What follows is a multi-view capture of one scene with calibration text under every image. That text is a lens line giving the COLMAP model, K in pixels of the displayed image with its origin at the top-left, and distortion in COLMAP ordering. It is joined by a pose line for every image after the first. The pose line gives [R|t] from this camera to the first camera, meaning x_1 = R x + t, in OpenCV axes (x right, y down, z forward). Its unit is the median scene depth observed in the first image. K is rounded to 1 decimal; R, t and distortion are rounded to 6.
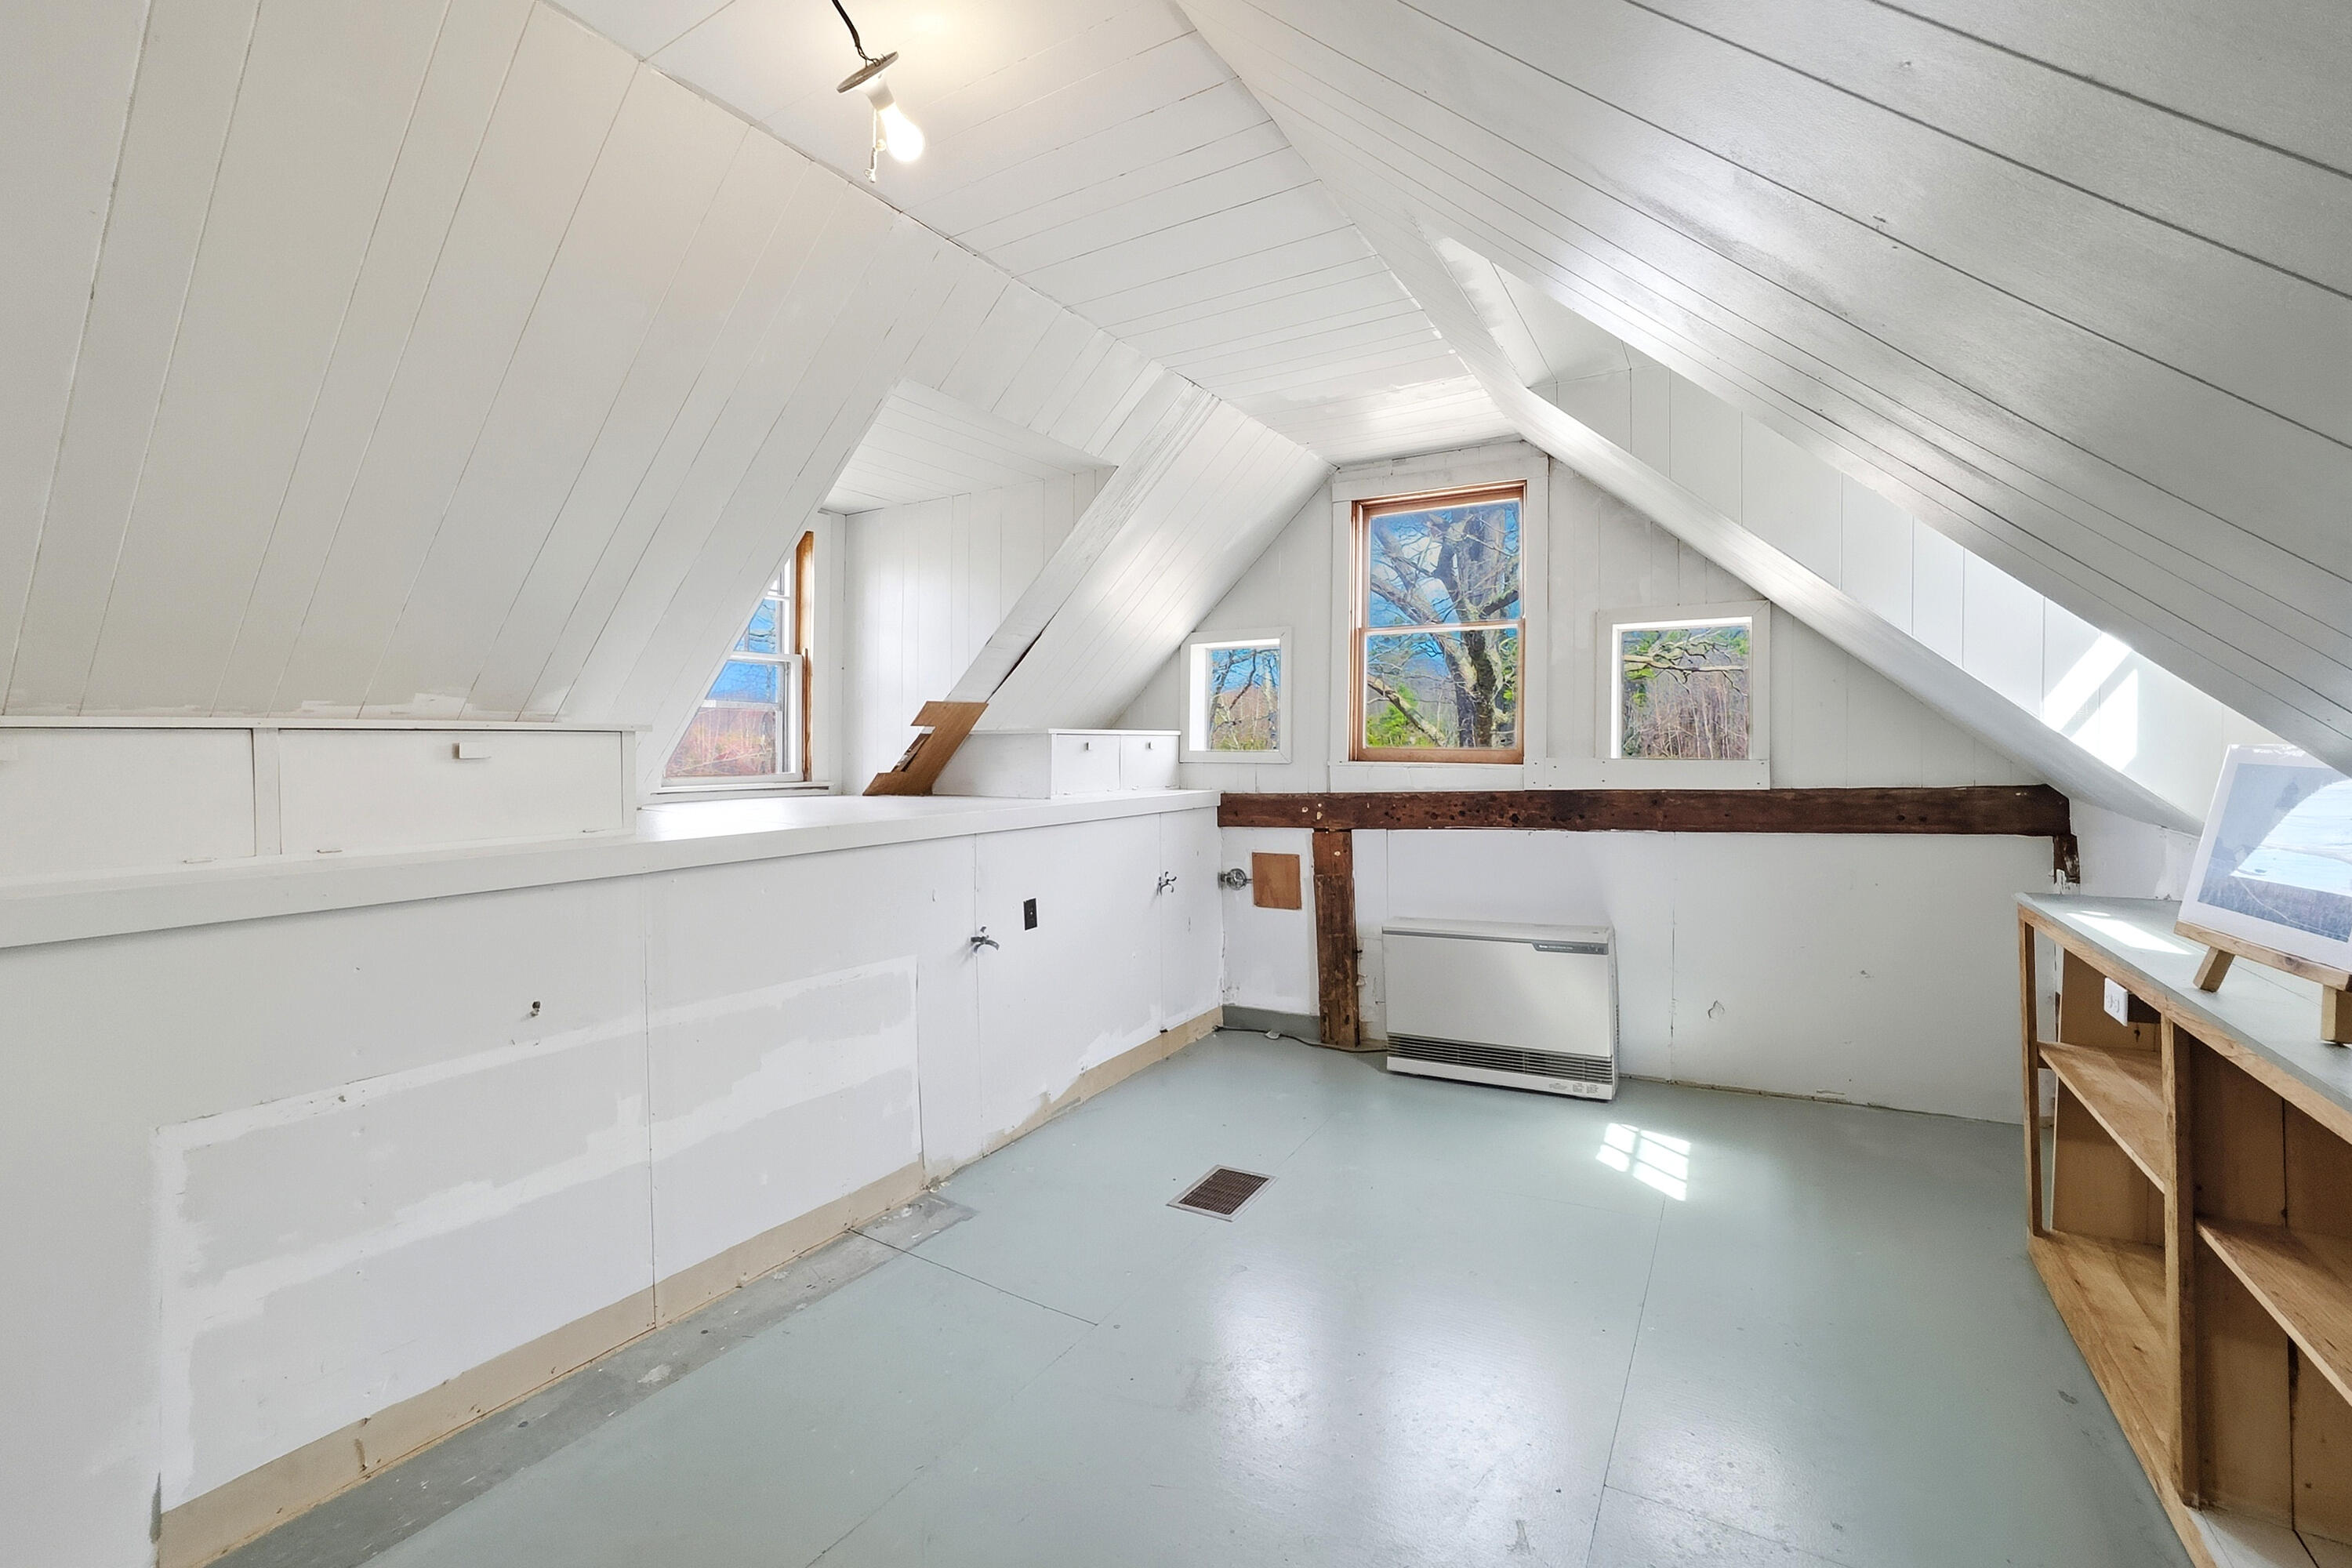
lens RADIAL K [[1009.1, 0, 1177.9], [0, 1009.1, 739.9], [0, 0, 1]] dist [0.000998, 0.000295]
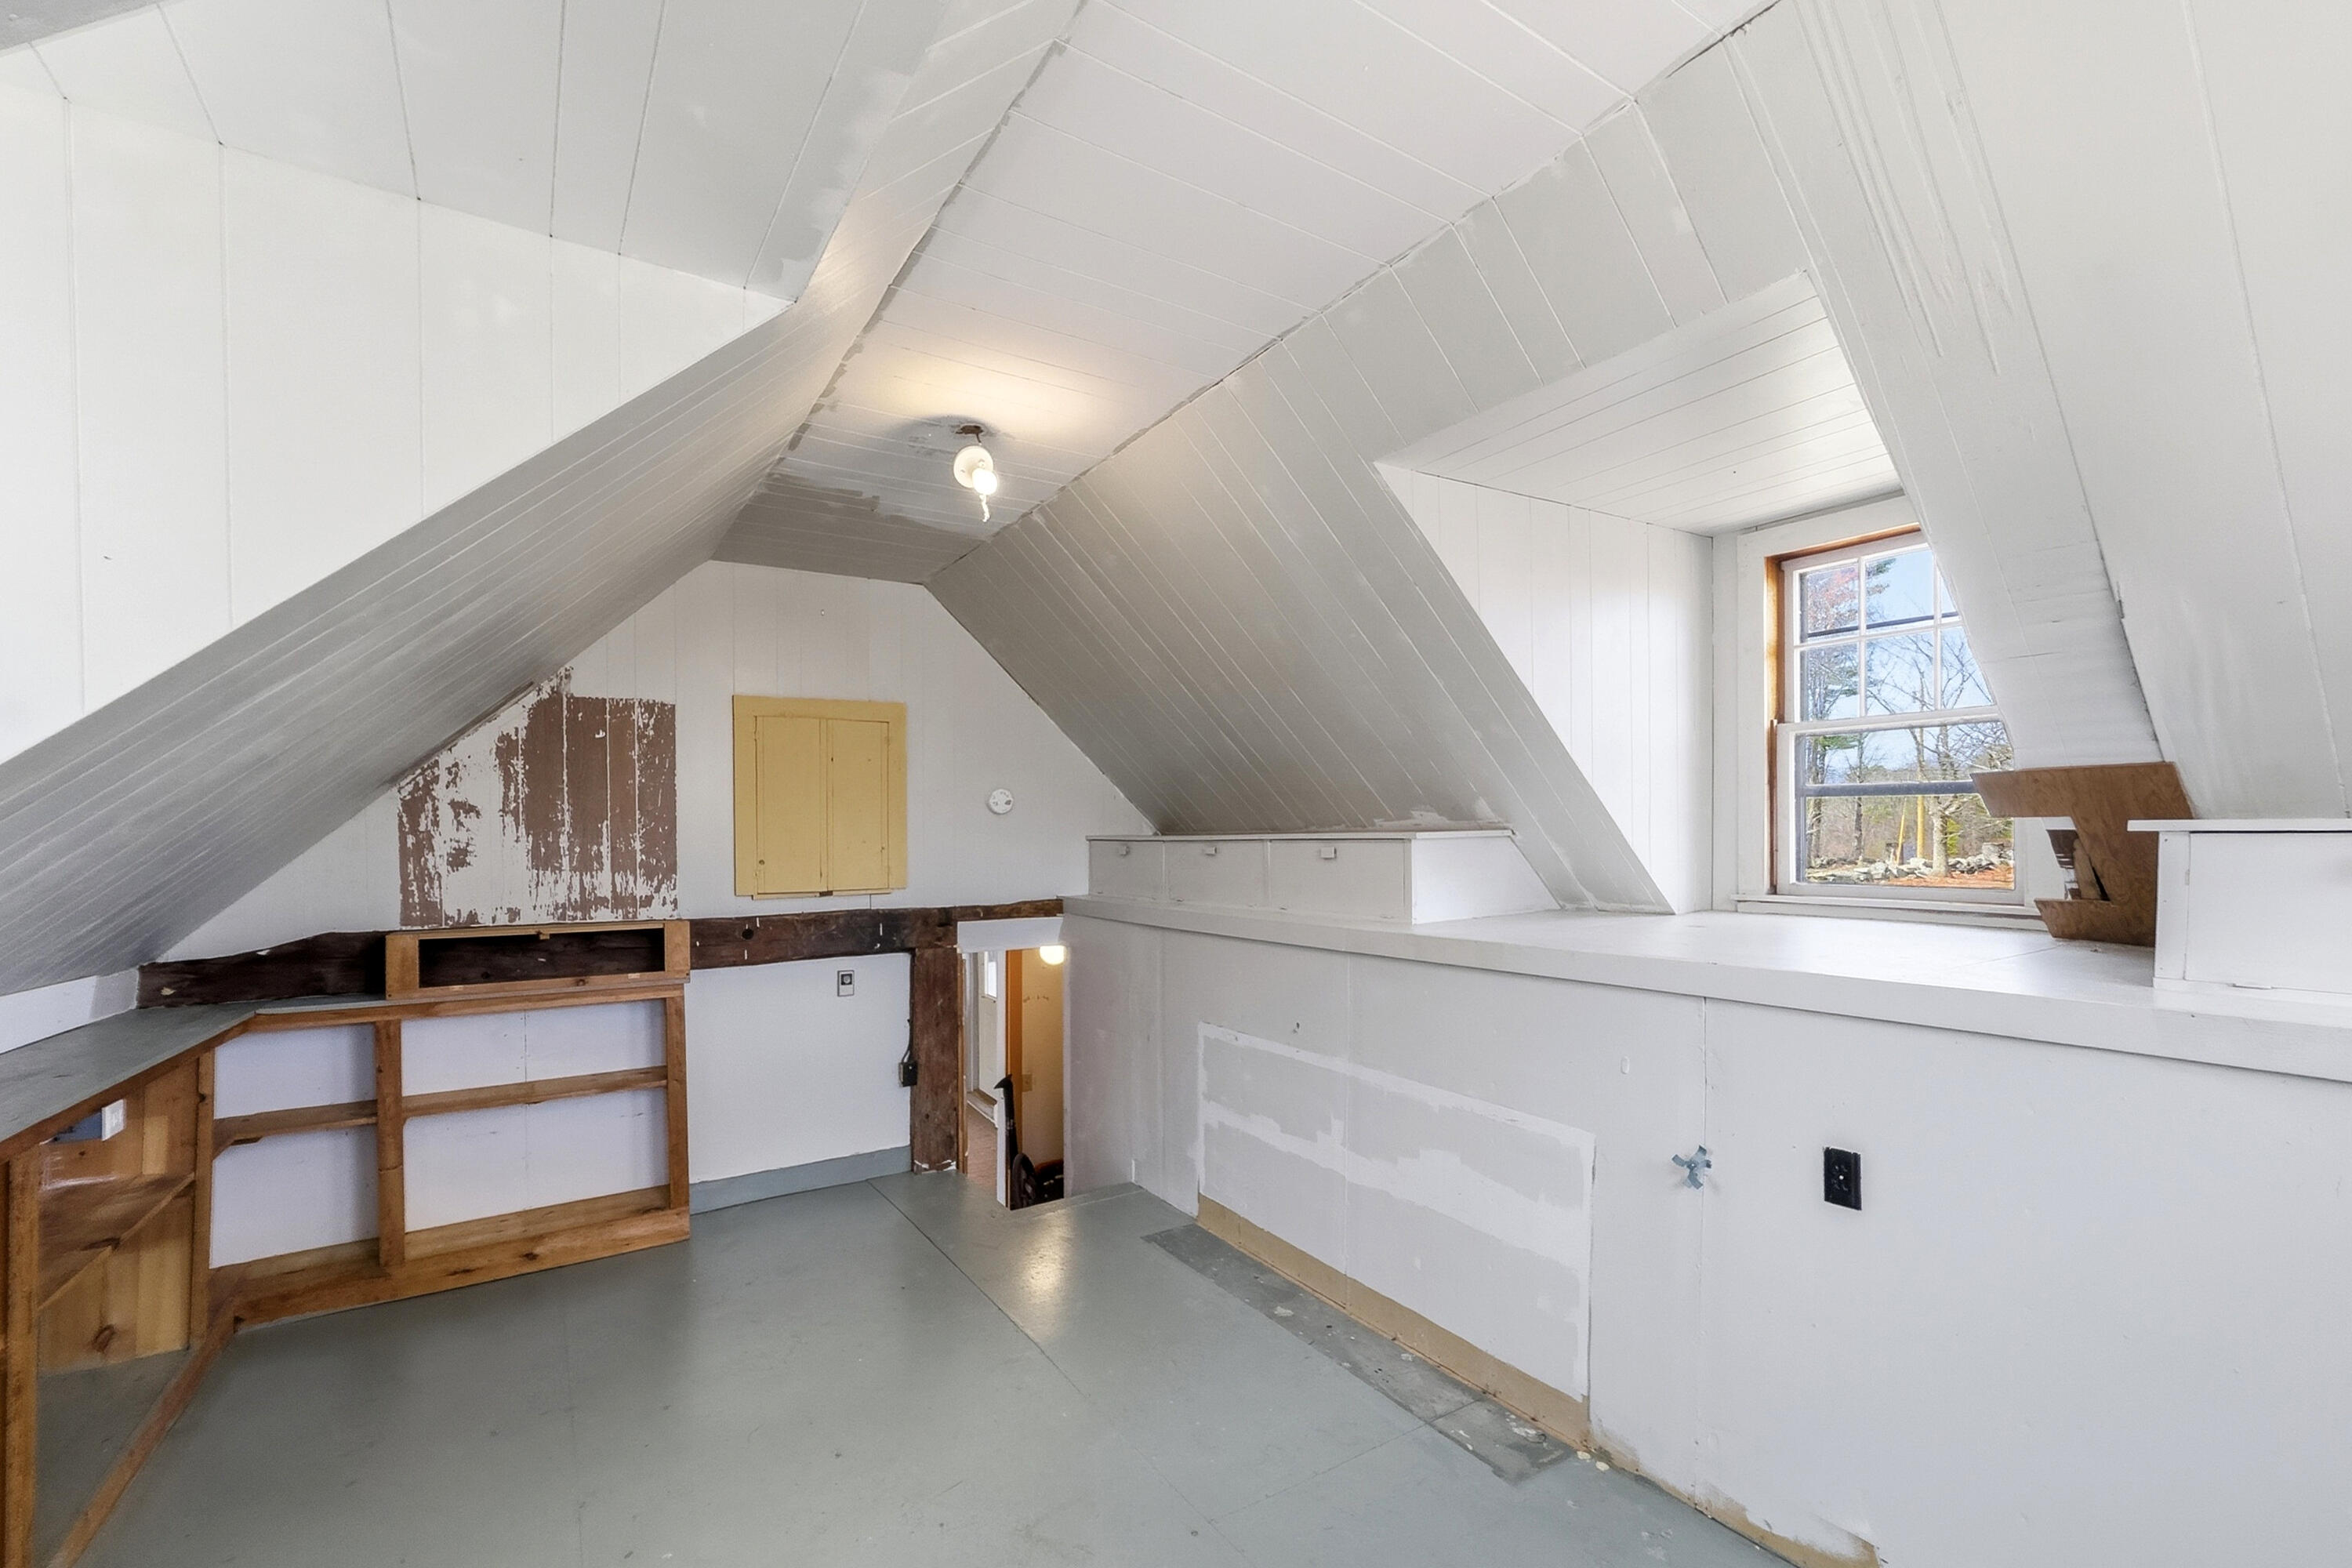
lens RADIAL K [[1008.9, 0, 1177.0], [0, 1008.9, 846.9], [0, 0, 1]] dist [-0.001609, -0.000154]
pose [[-0.443047, 0.003281, -0.896492, 0.634444], [0.004196, 0.999990, 0.001586, -0.004119], [0.896489, -0.003059, -0.443056, 1.218067]]
